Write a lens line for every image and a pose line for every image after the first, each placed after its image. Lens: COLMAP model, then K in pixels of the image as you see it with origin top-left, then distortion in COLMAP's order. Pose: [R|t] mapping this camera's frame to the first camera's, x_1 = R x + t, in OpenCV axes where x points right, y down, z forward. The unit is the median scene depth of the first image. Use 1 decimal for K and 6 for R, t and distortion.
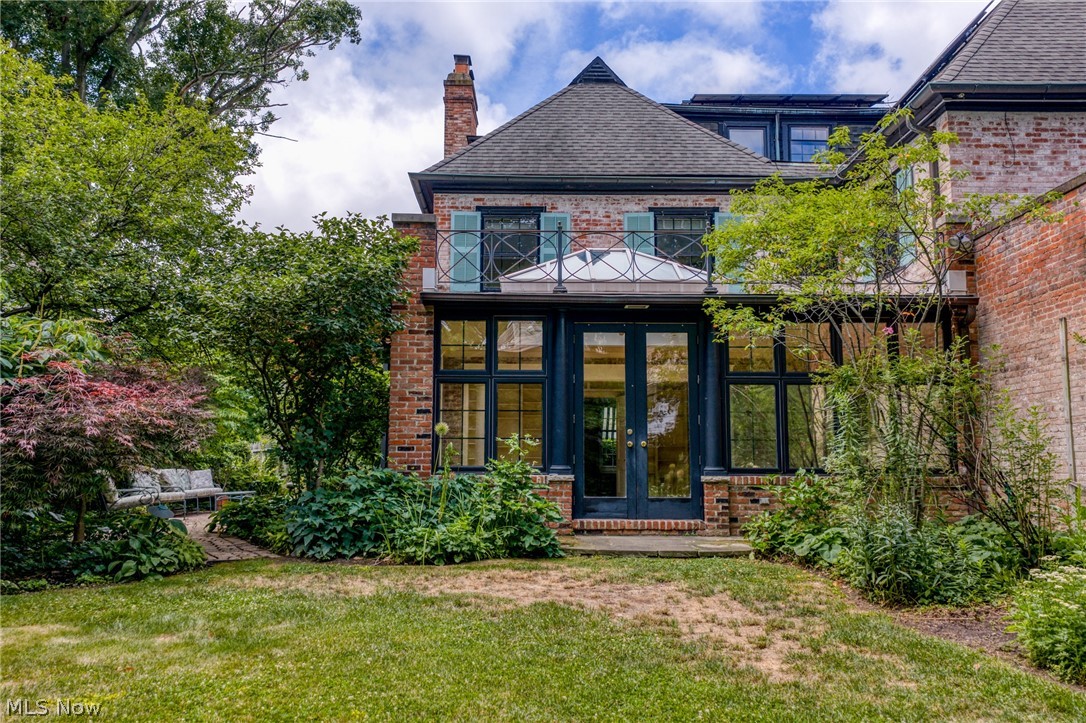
lens RADIAL K [[894.4, 0, 543.1], [0, 894.4, 360.9], [0, 0, 1]] dist [0.086816, -0.000864]
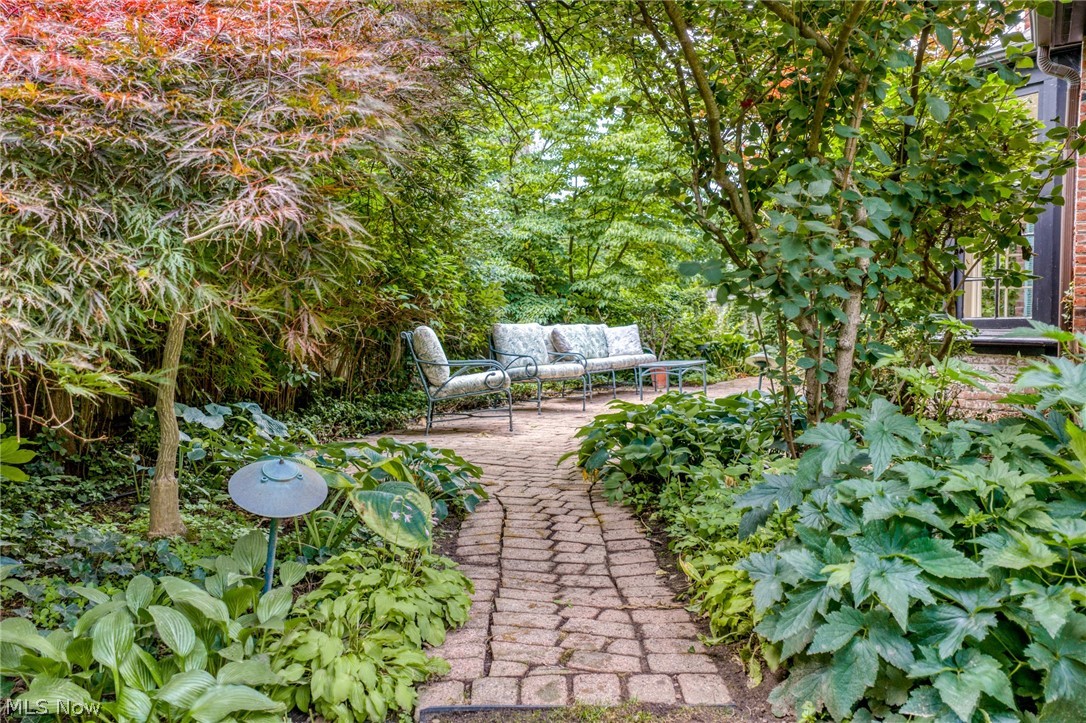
lens RADIAL K [[894.4, 0, 542.2], [0, 894.4, 360.8], [0, 0, 1]] dist [0.086816, -0.000864]
pose [[0.870809, 0.015271, -0.491383, -0.132700], [0.063000, 0.987810, 0.142343, 0.057834], [0.487567, -0.154911, 0.859233, 0.479859]]
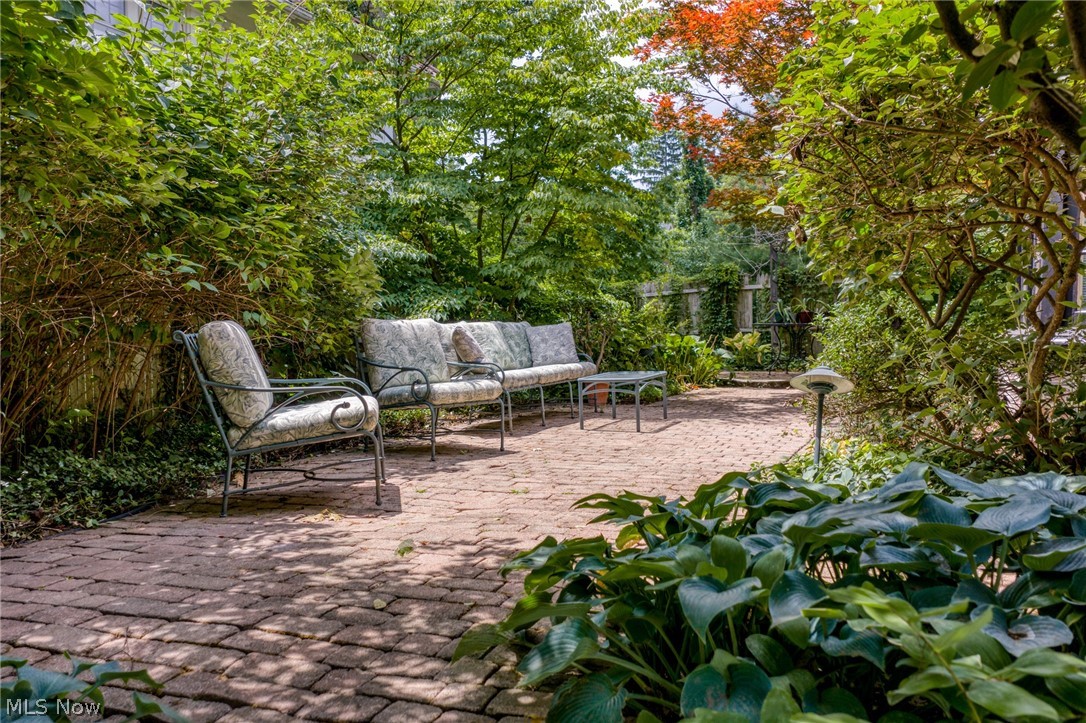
lens RADIAL K [[894.4, 0, 542.2], [0, 894.4, 360.3], [0, 0, 1]] dist [0.086816, -0.000864]
pose [[0.917056, 0.008683, -0.398664, -0.219641], [0.053754, 0.987946, 0.145169, 0.079596], [0.395119, -0.154558, 0.905535, 0.640897]]
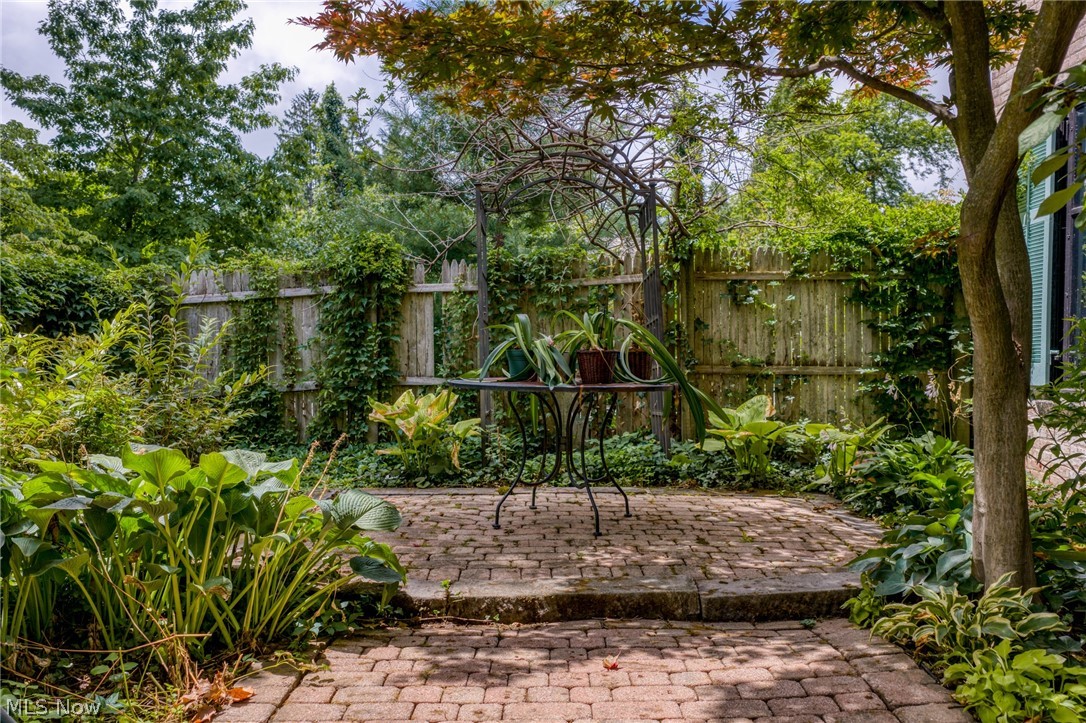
lens RADIAL K [[894.4, 0, 542.8], [0, 894.4, 362.1], [0, 0, 1]] dist [0.086816, -0.000864]
pose [[0.999593, 0.003426, -0.028320, -0.320168], [0.000517, 0.990422, 0.138075, 0.124535], [0.028522, -0.138034, 0.990017, 1.121850]]
